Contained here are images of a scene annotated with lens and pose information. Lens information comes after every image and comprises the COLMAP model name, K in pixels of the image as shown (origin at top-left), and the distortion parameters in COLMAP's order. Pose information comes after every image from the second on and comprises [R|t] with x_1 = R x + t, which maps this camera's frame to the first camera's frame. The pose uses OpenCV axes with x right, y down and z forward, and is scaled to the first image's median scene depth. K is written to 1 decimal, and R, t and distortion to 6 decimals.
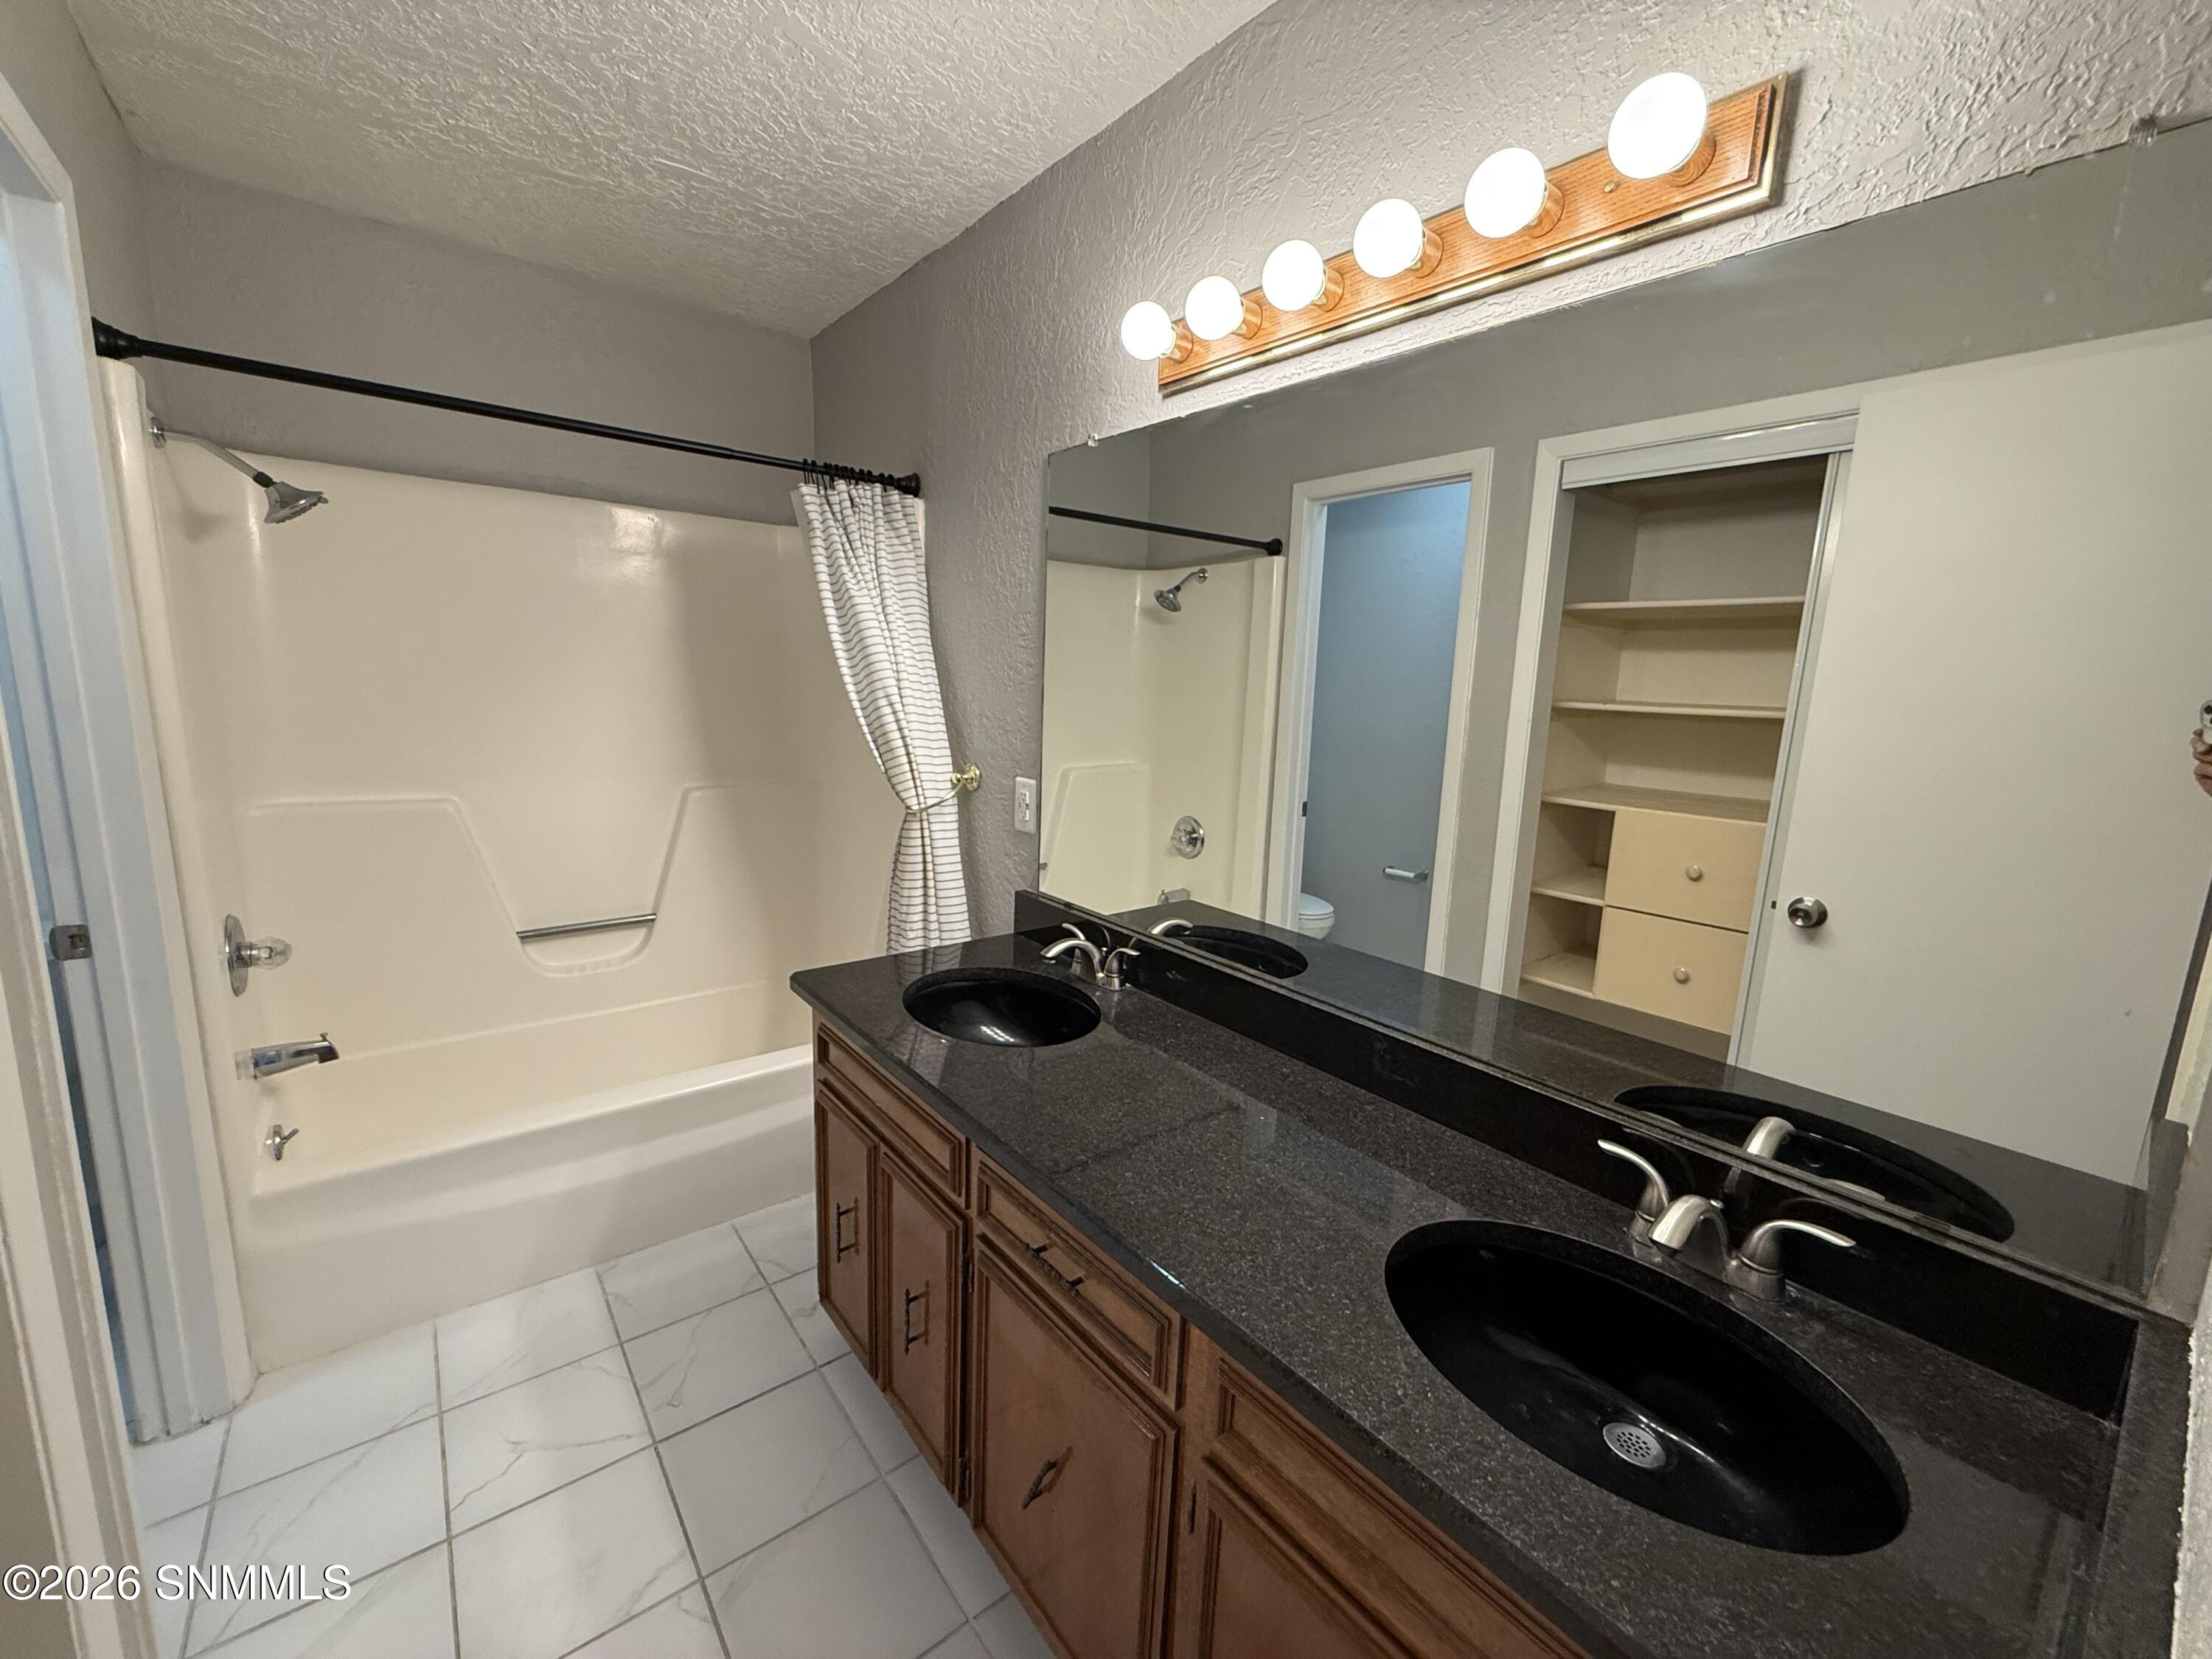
lens RADIAL K [[883.0, 0, 1093.9], [0, 883.0, 830.3], [0, 0, 1]] dist [0.005526, -0.000460]
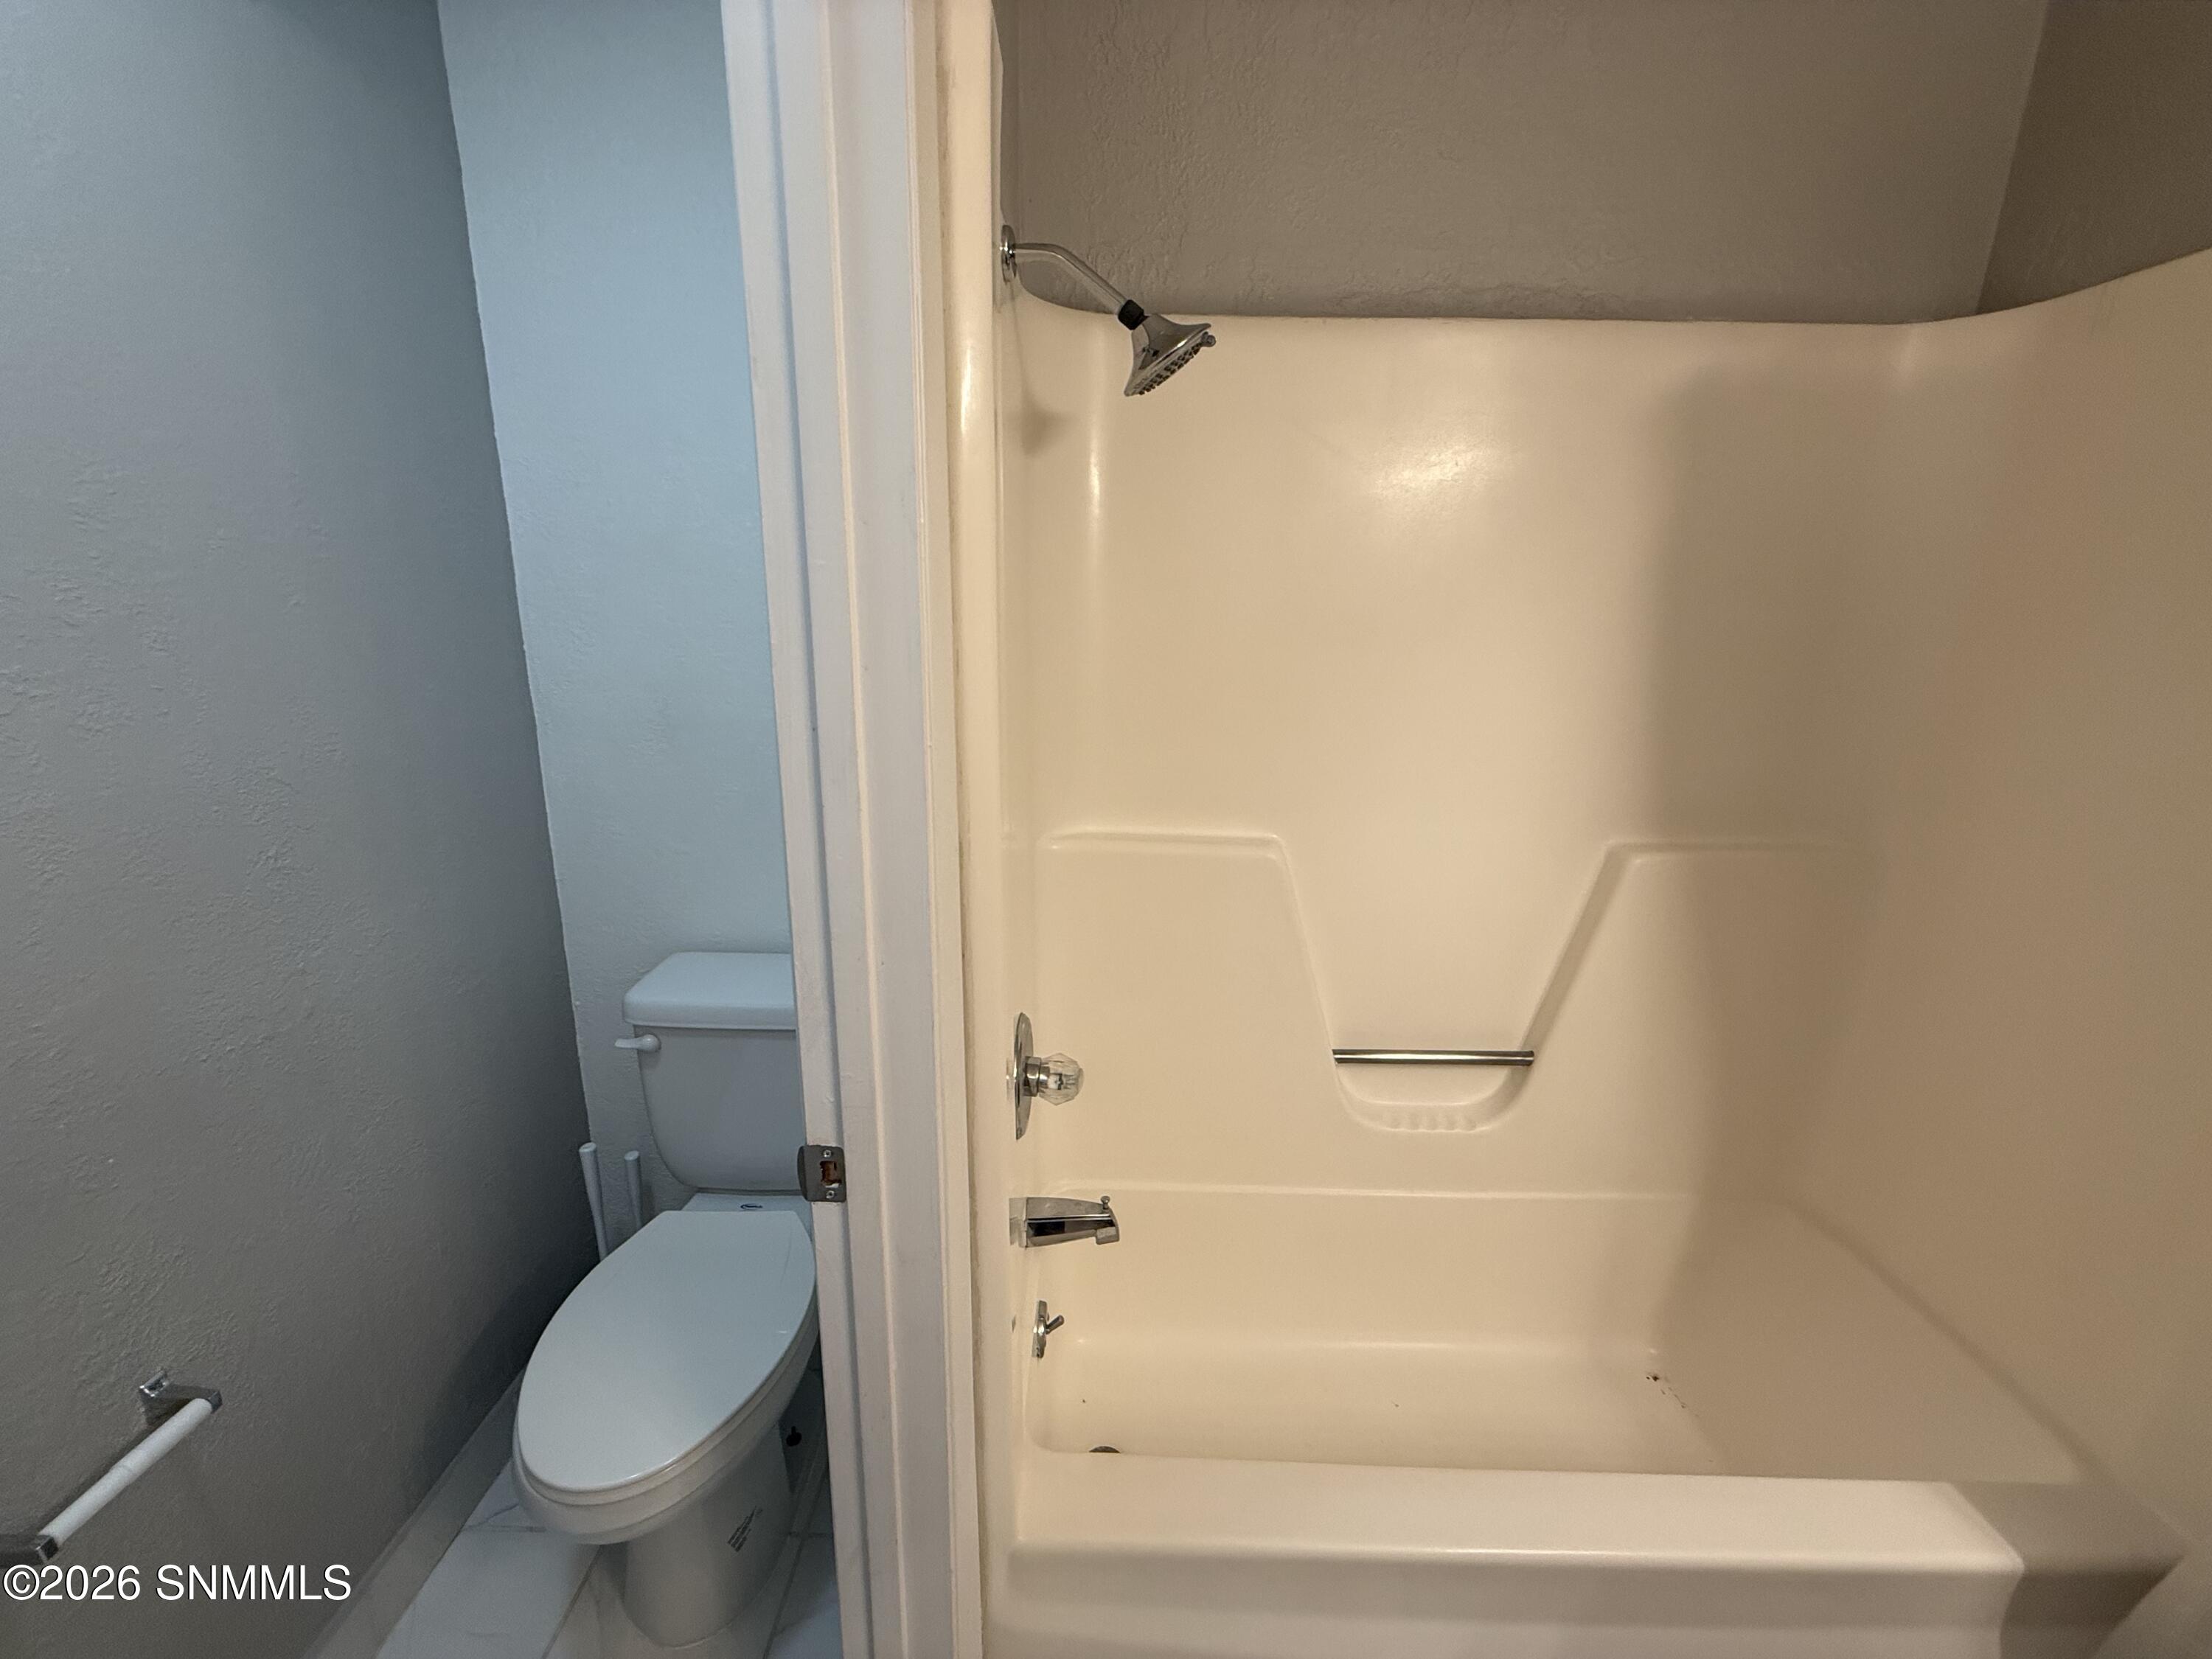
lens RADIAL K [[883.0, 0, 1093.9], [0, 883.0, 830.3], [0, 0, 1]] dist [0.005526, -0.000460]
pose [[0.775246, 0.131583, -0.617802, -0.532878], [-0.093517, 0.991193, 0.093760, -0.112750], [0.624699, -0.014912, 0.780723, 0.510473]]
